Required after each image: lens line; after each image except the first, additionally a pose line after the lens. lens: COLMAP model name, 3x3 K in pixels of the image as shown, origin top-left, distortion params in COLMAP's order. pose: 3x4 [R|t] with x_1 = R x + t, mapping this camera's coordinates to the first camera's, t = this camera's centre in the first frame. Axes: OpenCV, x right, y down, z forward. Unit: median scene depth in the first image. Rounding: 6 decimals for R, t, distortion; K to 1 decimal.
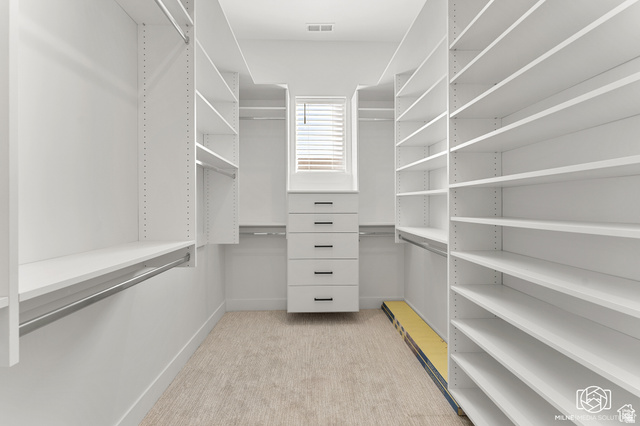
lens RADIAL K [[255.3, 0, 317.3], [0, 255.3, 206.8], [0, 0, 1]] dist [0.000209, -0.000005]
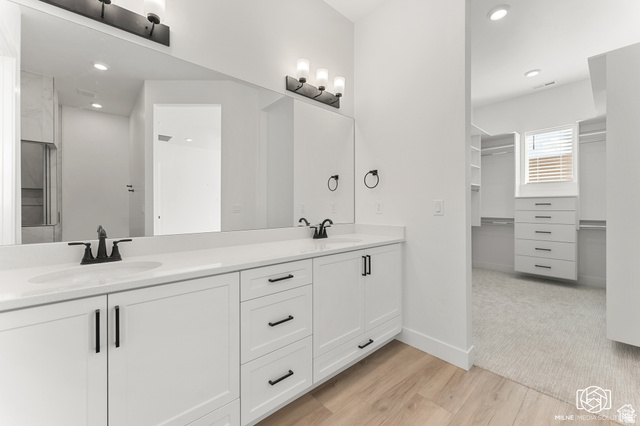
lens RADIAL K [[255.3, 0, 316.6], [0, 255.3, 207.2], [0, 0, 1]] dist [0.000209, -0.000005]
pose [[0.612344, -0.006809, -0.790562, 0.397800], [0.004889, 0.999976, -0.004826, 0.004811], [0.790576, -0.000910, 0.612363, -1.001883]]
